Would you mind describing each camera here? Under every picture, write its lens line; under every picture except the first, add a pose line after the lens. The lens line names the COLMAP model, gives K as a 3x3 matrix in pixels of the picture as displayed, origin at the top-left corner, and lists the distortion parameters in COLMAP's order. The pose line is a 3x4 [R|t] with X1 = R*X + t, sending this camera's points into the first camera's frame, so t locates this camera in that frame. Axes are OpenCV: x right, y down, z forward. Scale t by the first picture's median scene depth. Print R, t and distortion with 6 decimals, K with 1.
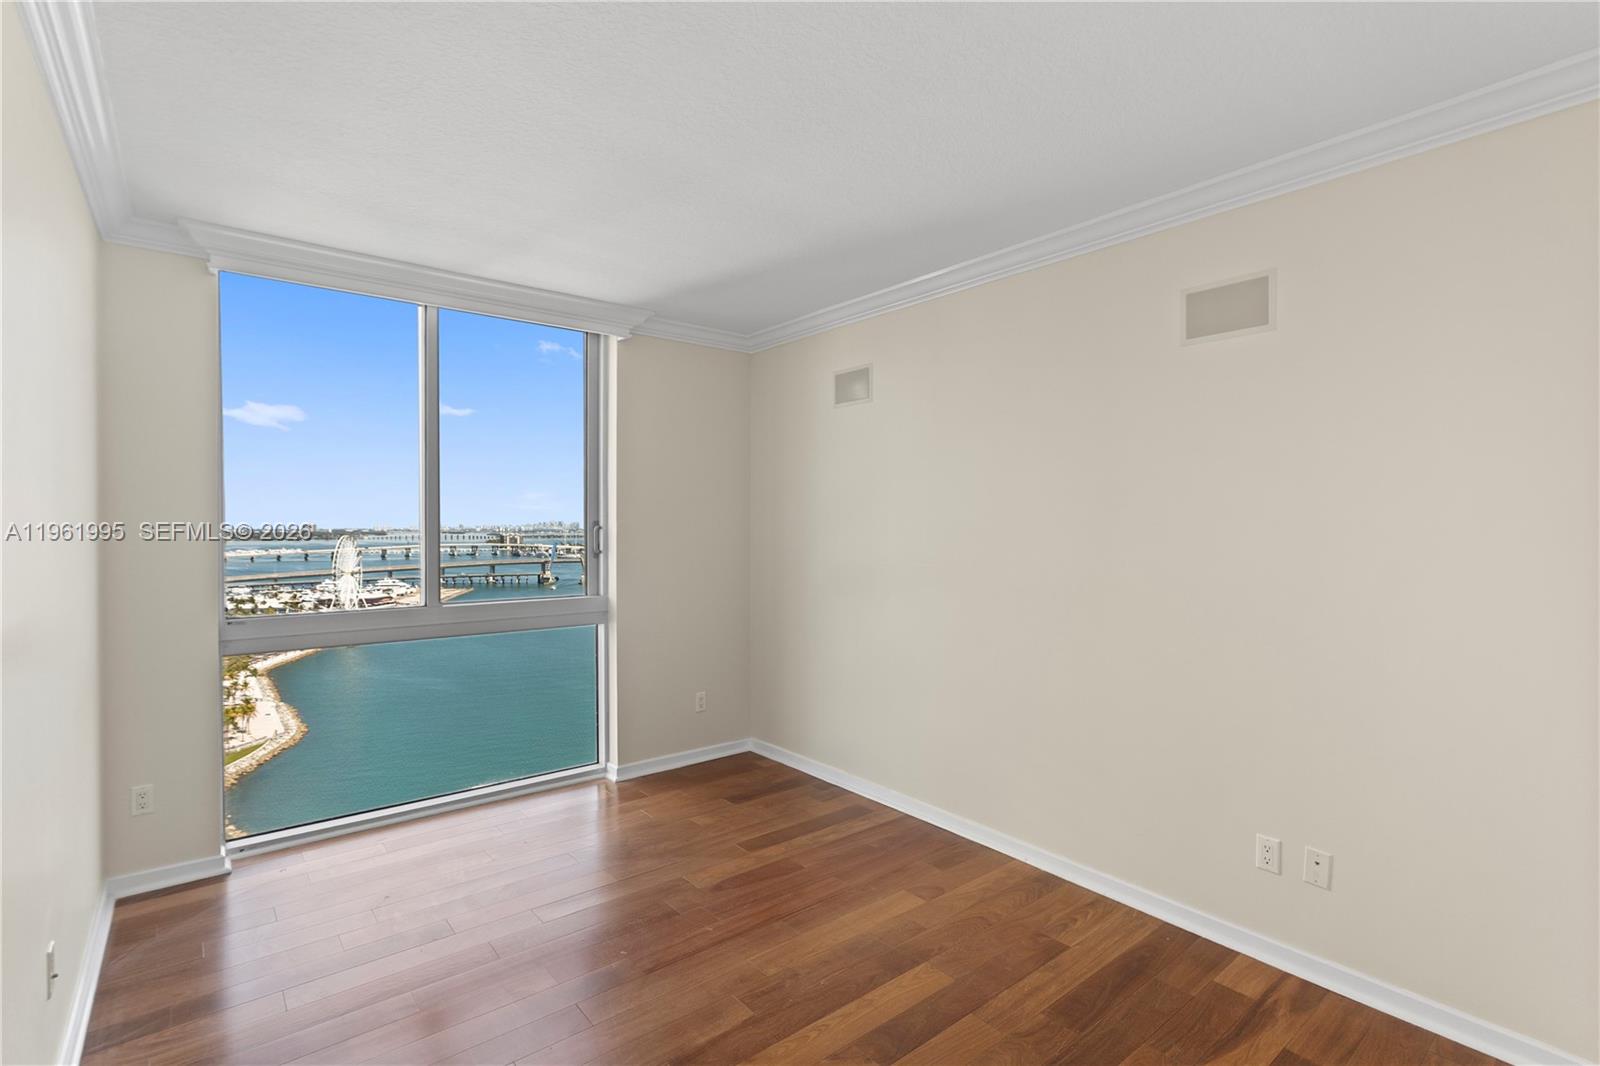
lens RADIAL K [[753.8, 0, 811.7], [0, 753.8, 529.4], [0, 0, 1]] dist [-0.011796, 0.001277]
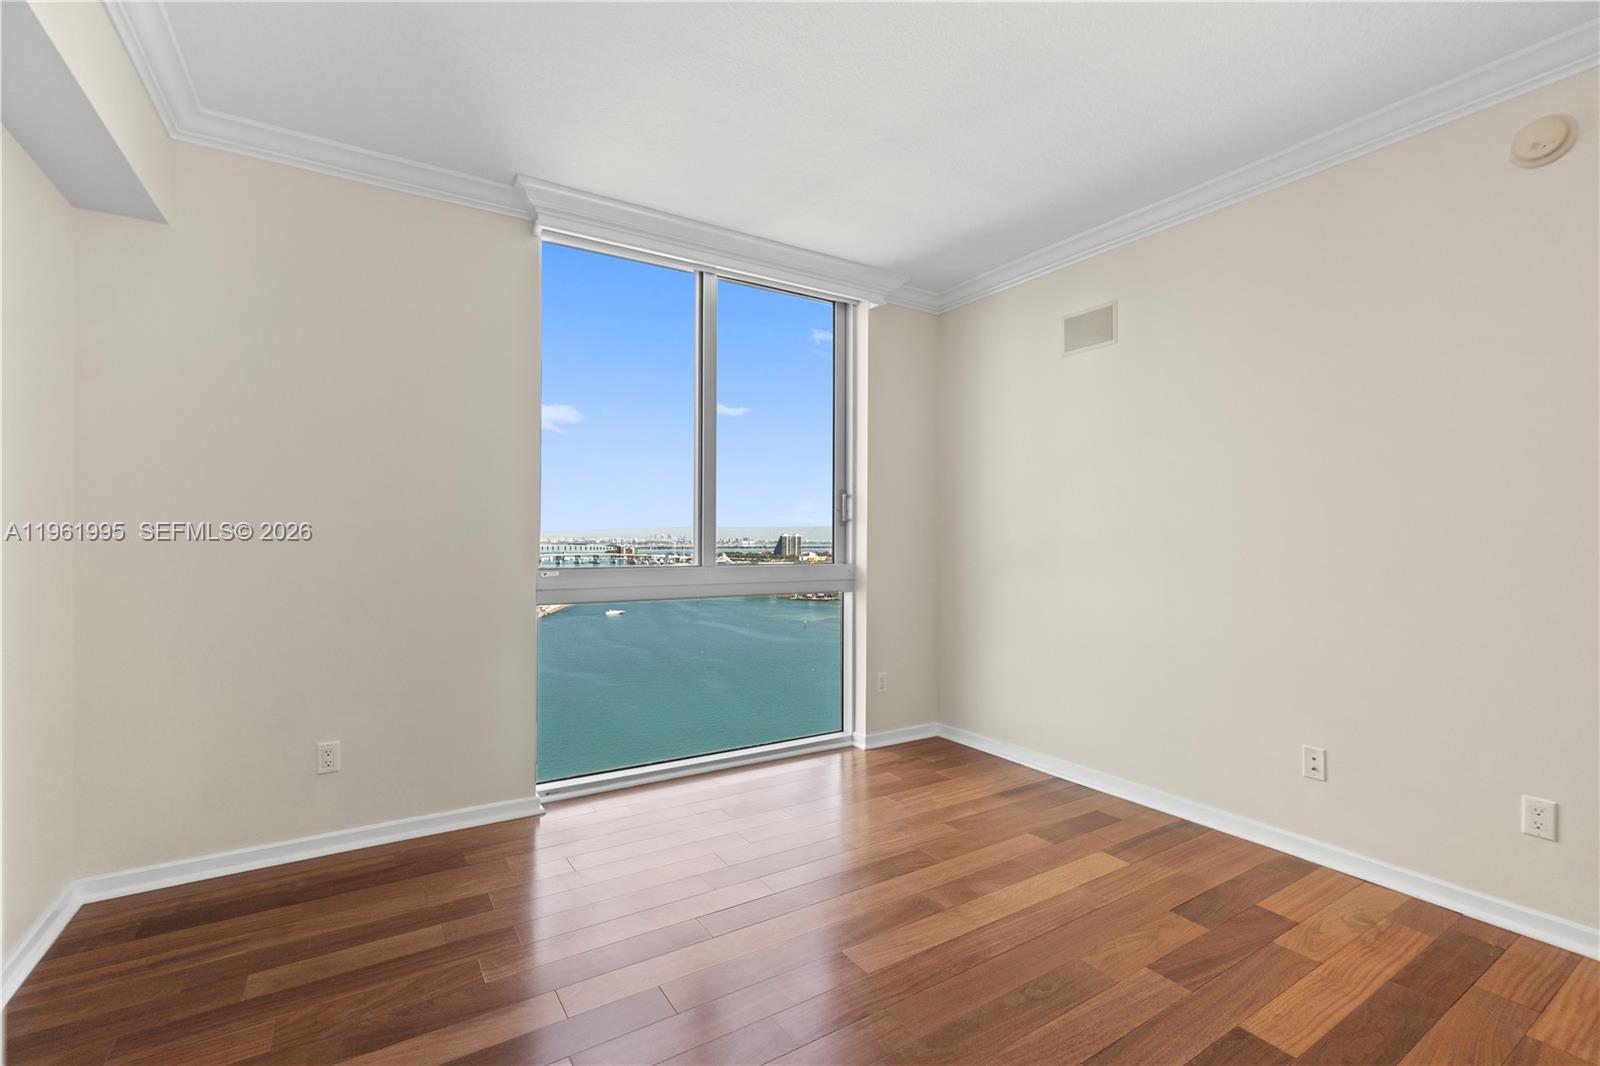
lens RADIAL K [[709.4, 0, 804.5], [0, 709.4, 534.4], [0, 0, 1]] dist [-0.009351, 0.003438]
pose [[0.991359, 0.000443, -0.131180, -0.235018], [-0.001903, 0.999938, -0.011003, 0.065444], [0.131167, 0.011158, 0.991298, 0.061555]]
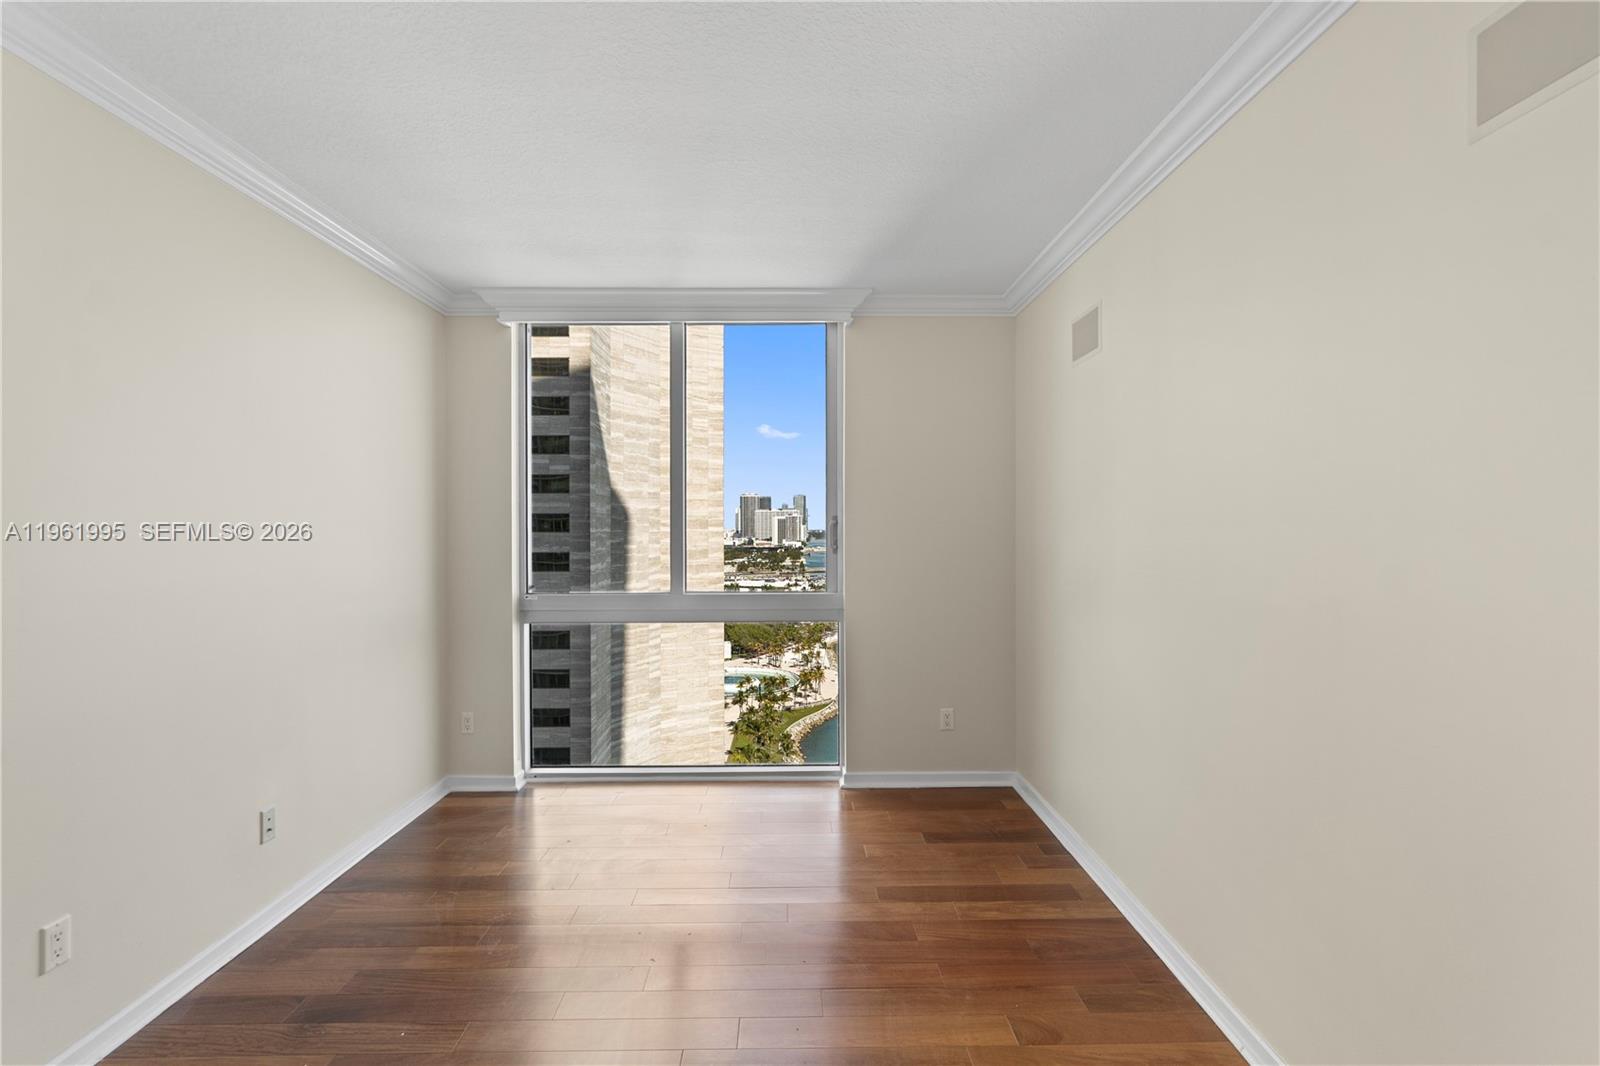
lens RADIAL K [[753.8, 0, 804.3], [0, 753.8, 532.8], [0, 0, 1]] dist [-0.011796, 0.001277]
pose [[0.777945, 0.002913, -0.628326, 0.322466], [-0.000848, 0.999993, 0.003586, 0.007952], [0.628332, -0.002257, 0.777942, 0.239627]]
